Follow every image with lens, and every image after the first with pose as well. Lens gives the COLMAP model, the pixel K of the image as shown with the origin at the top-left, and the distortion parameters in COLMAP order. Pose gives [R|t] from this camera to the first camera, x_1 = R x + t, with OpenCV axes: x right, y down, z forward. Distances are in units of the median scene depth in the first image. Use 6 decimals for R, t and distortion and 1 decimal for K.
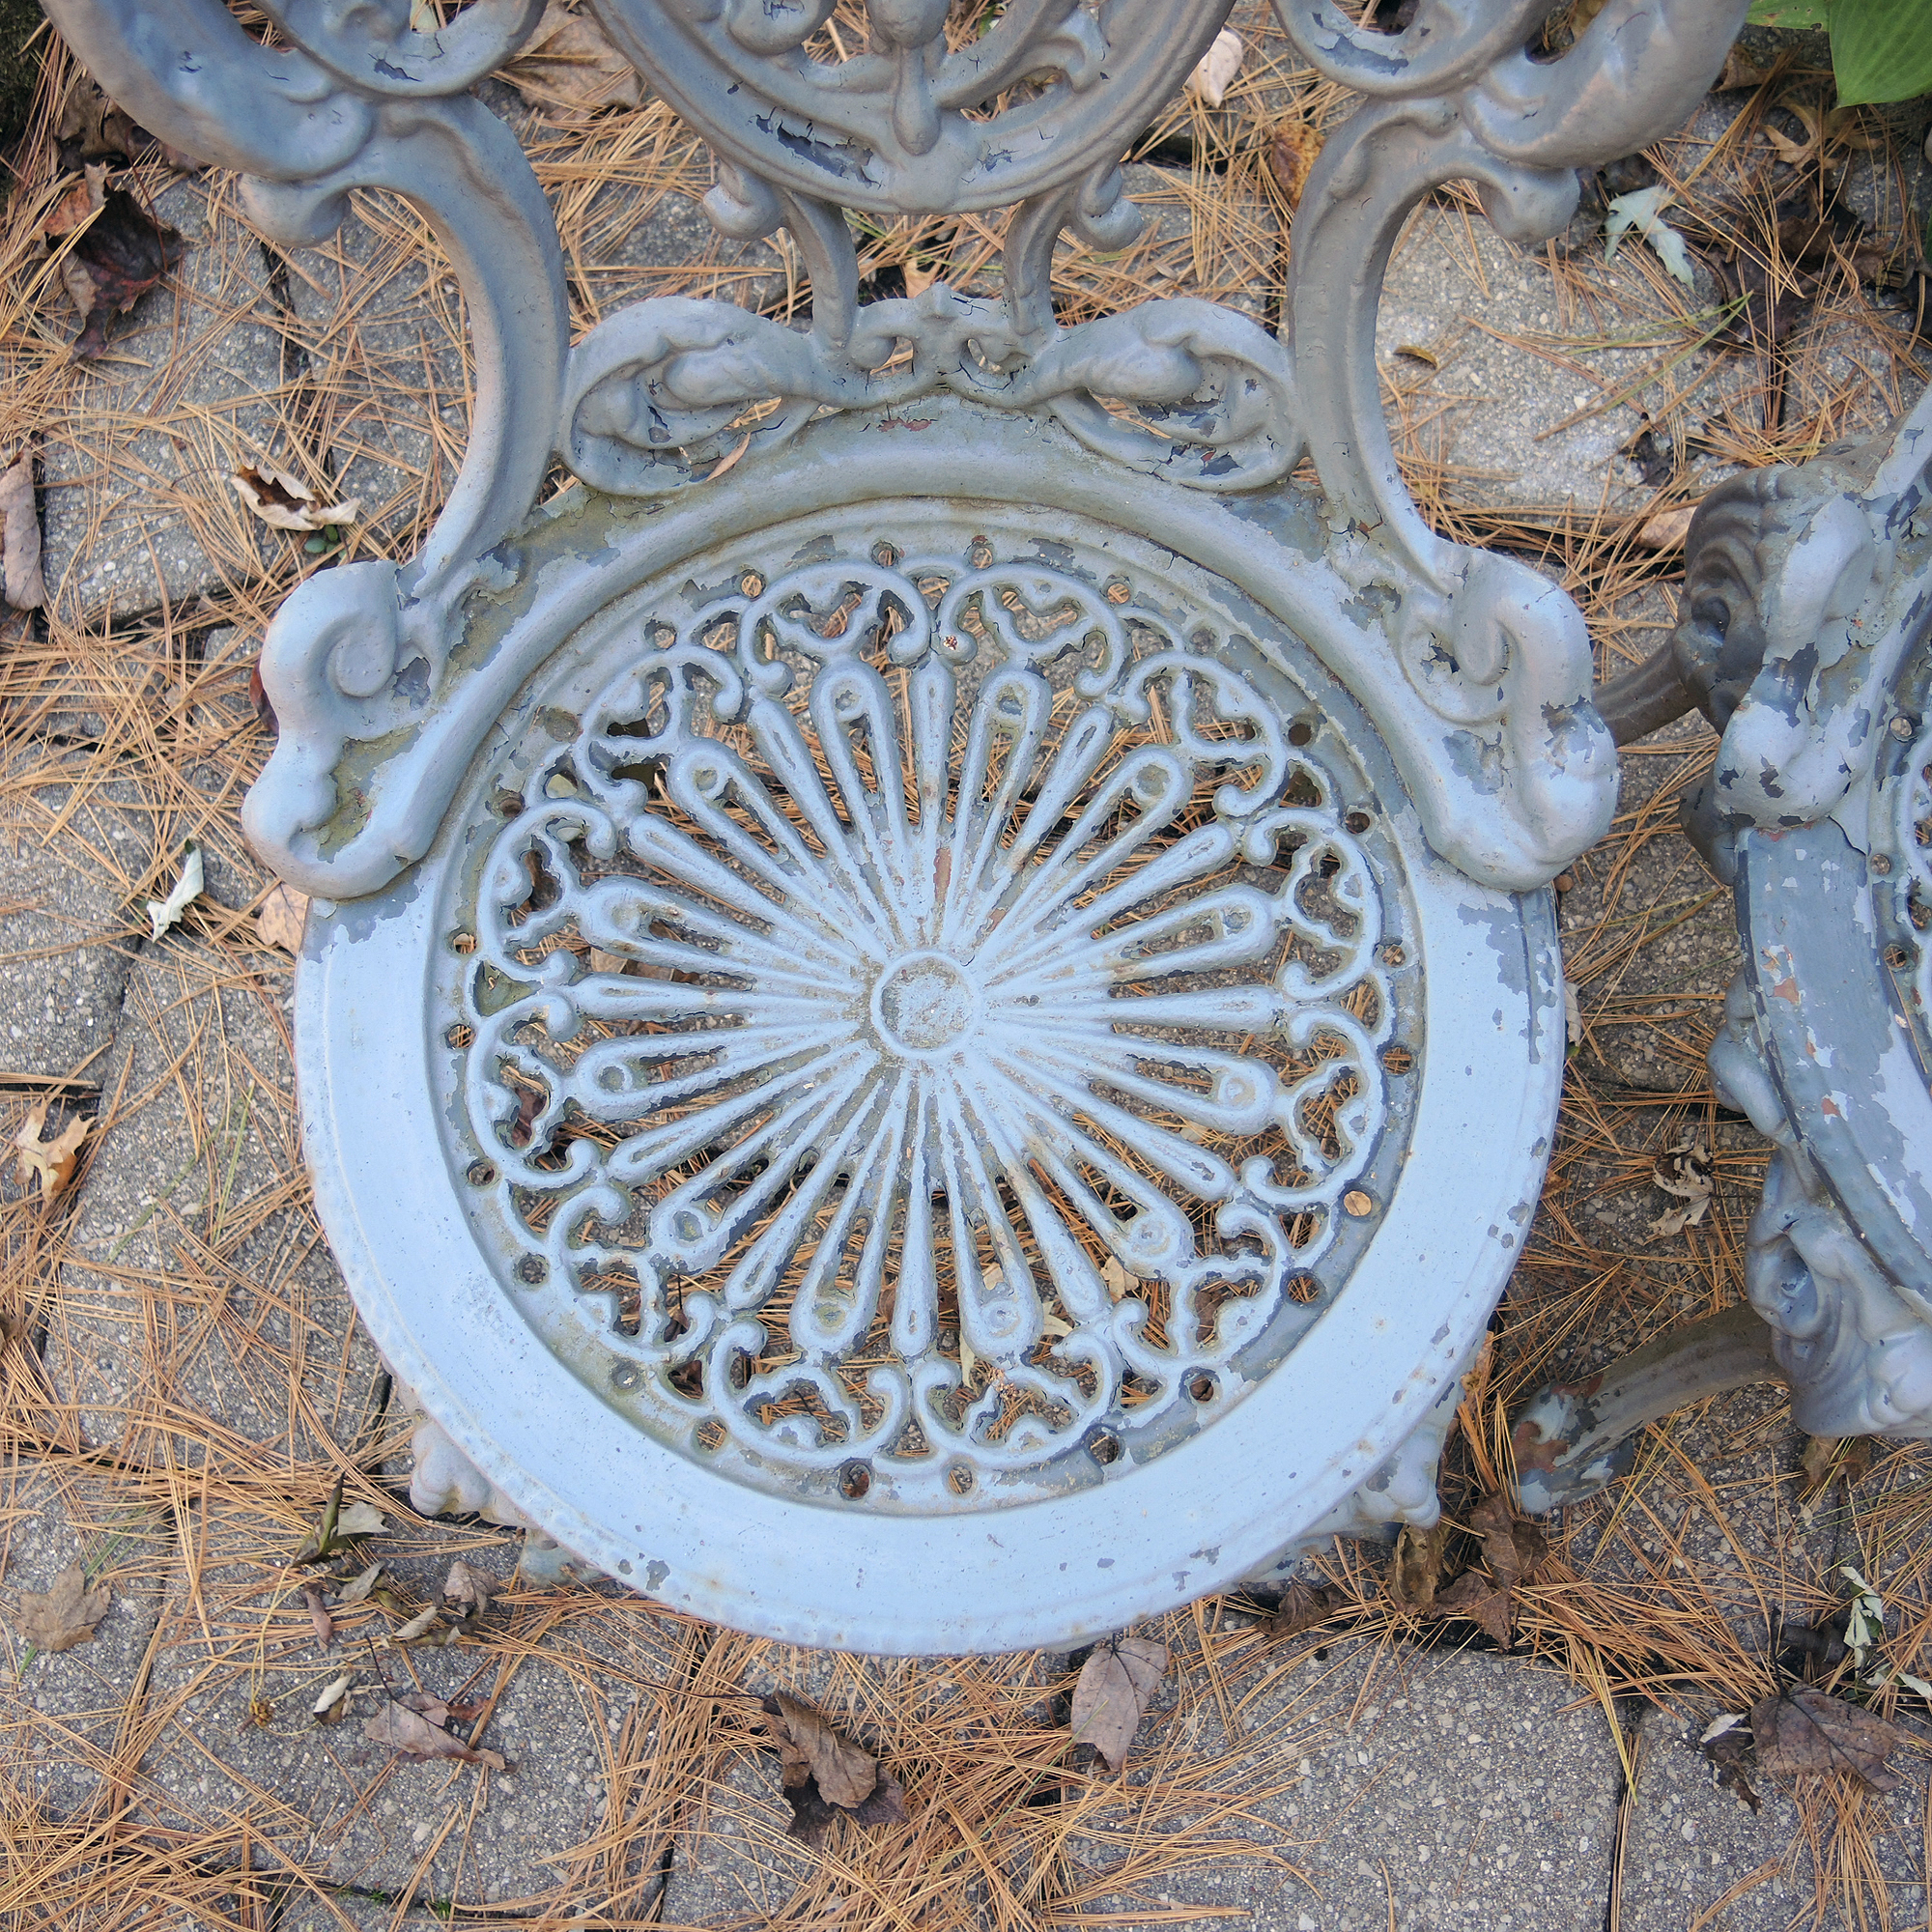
lens RADIAL K [[2171.8, 0, 966.0], [0, 2171.8, 966.0], [0, 0, 1]] dist [-0.021986, -0.075482]
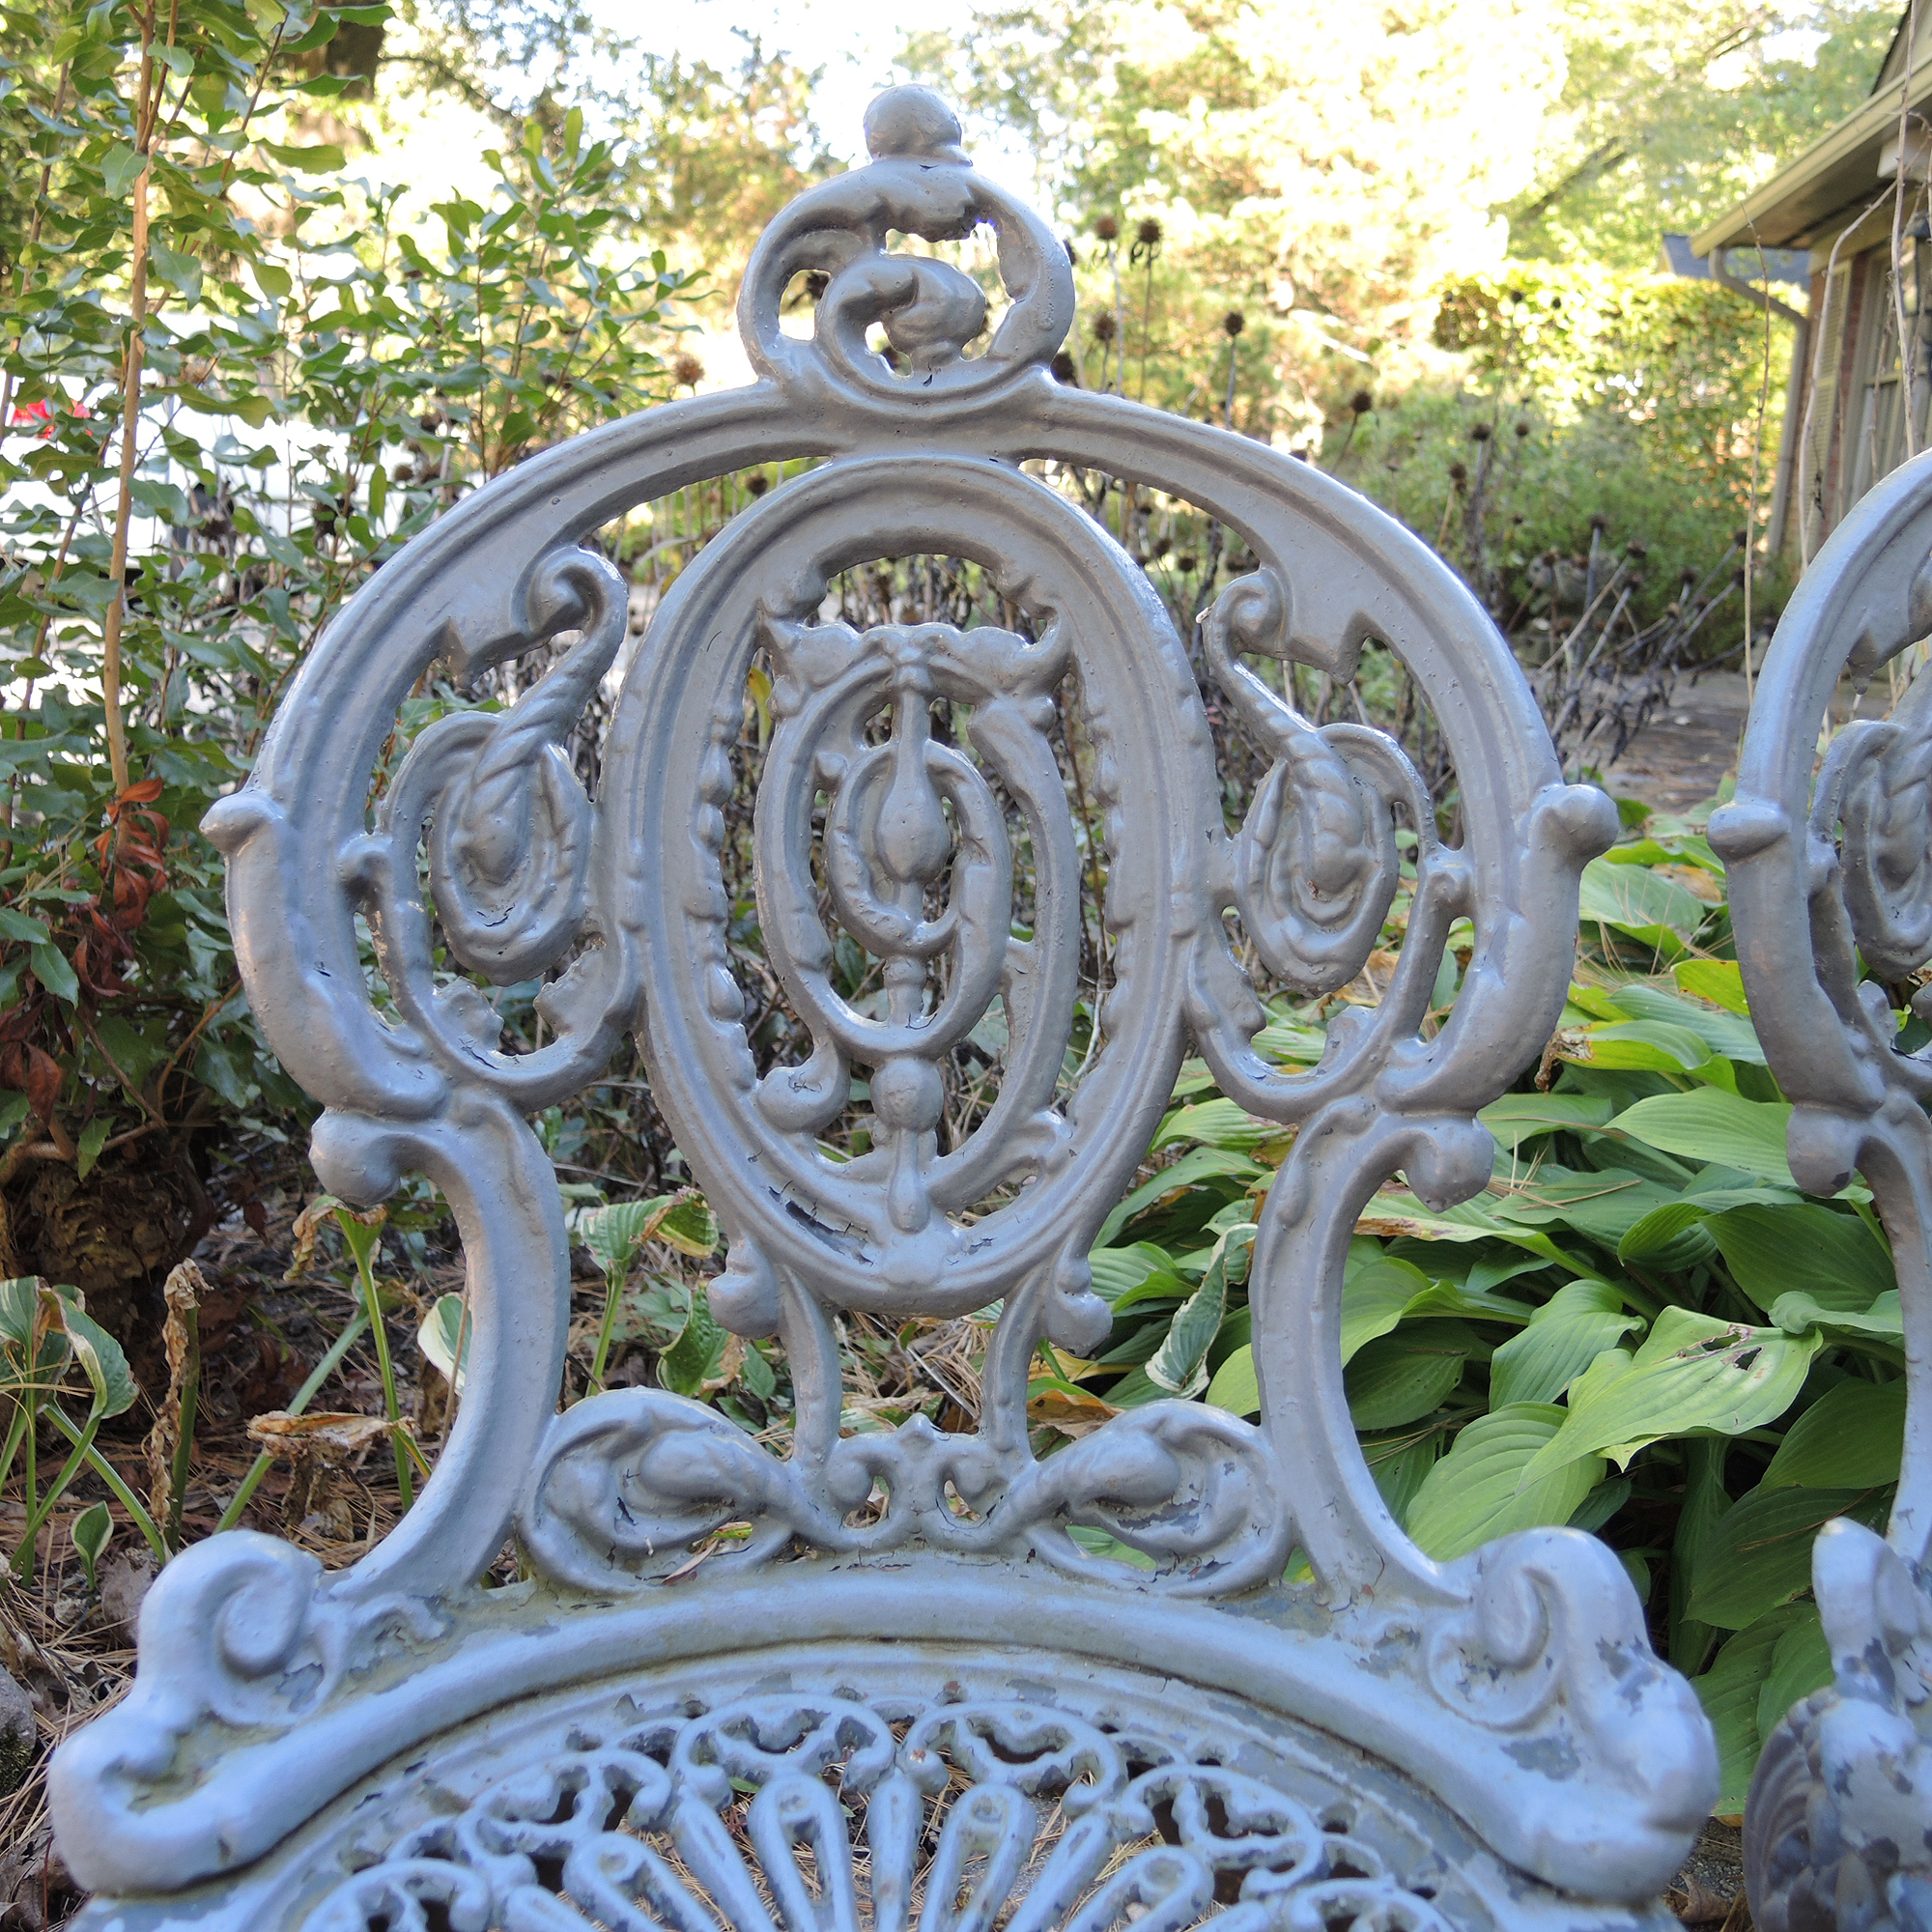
lens RADIAL K [[2171.8, 0, 966.0], [0, 2171.8, 966.0], [0, 0, 1]] dist [-0.021986, -0.075482]
pose [[0.999299, 0.034888, 0.013610, -0.011122], [-0.001038, 0.389080, -0.921203, 0.532925], [-0.037435, 0.920543, 0.388843, 0.380038]]
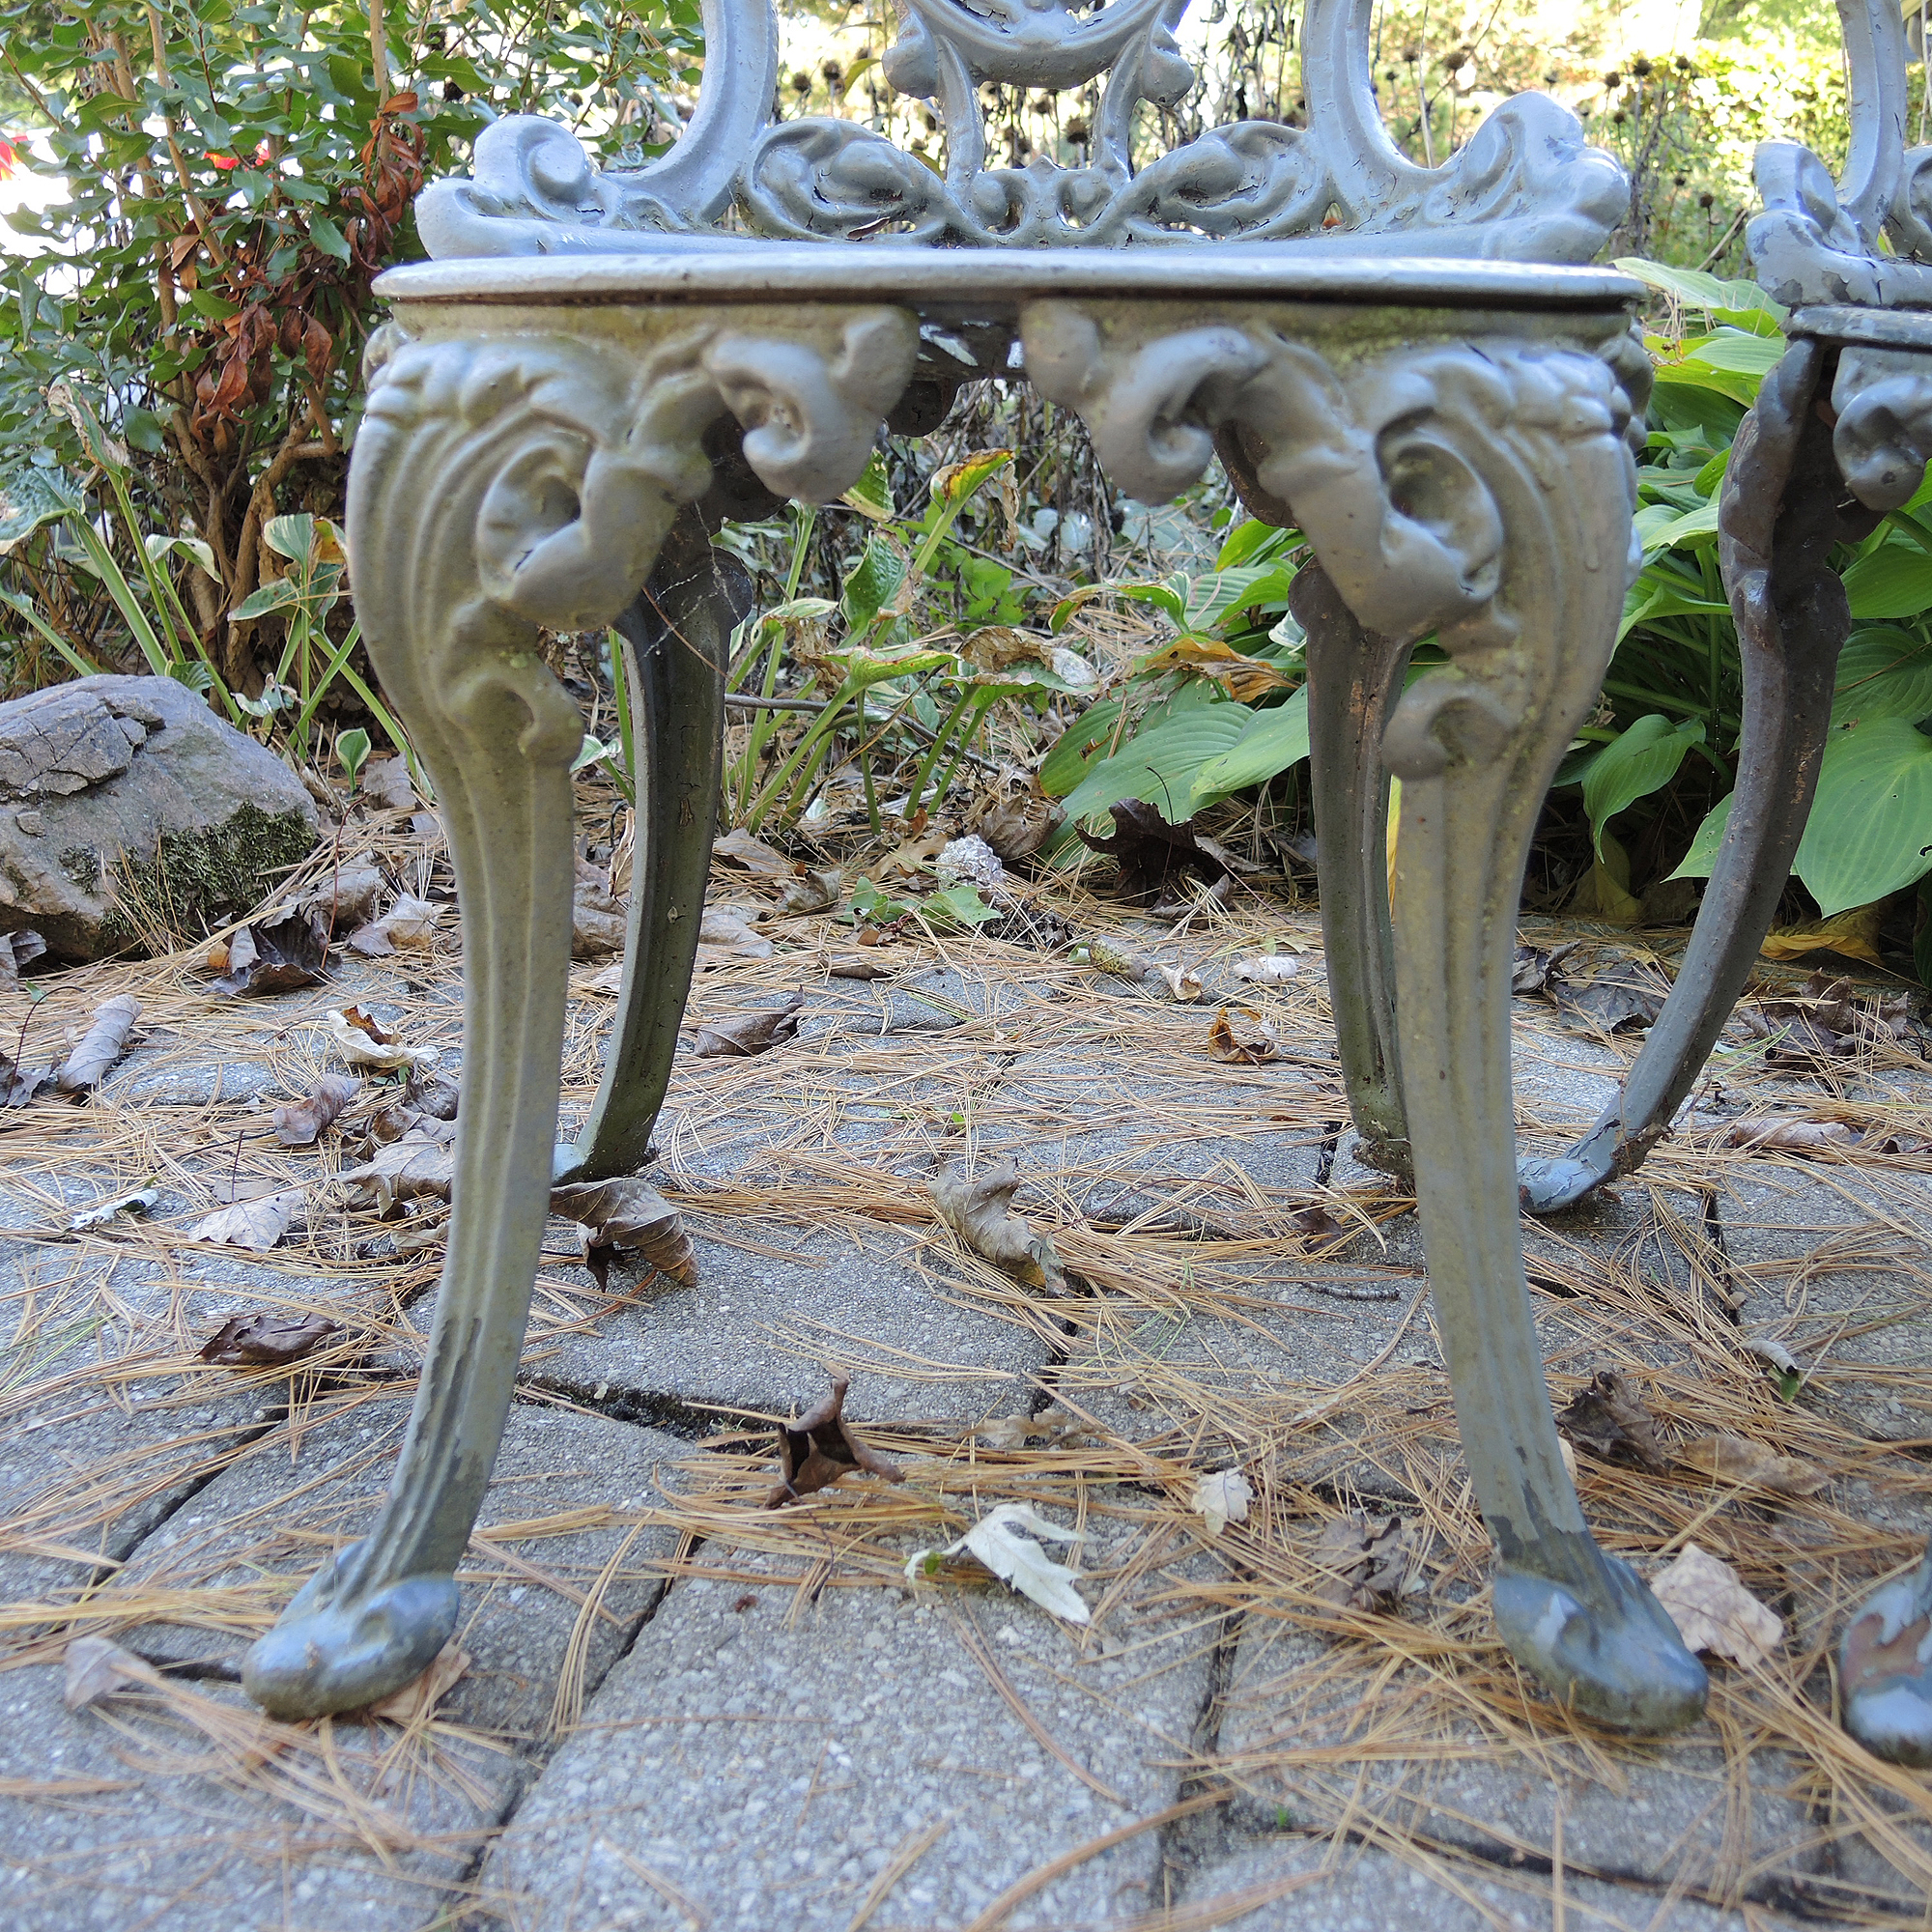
lens RADIAL K [[2171.8, 0, 966.0], [0, 2171.8, 966.0], [0, 0, 1]] dist [-0.021986, -0.075482]
pose [[0.996774, 0.058263, -0.055192, 0.038333], [-0.075772, 0.456619, -0.886430, 1.066556], [-0.026444, 0.887752, 0.459561, 0.772245]]
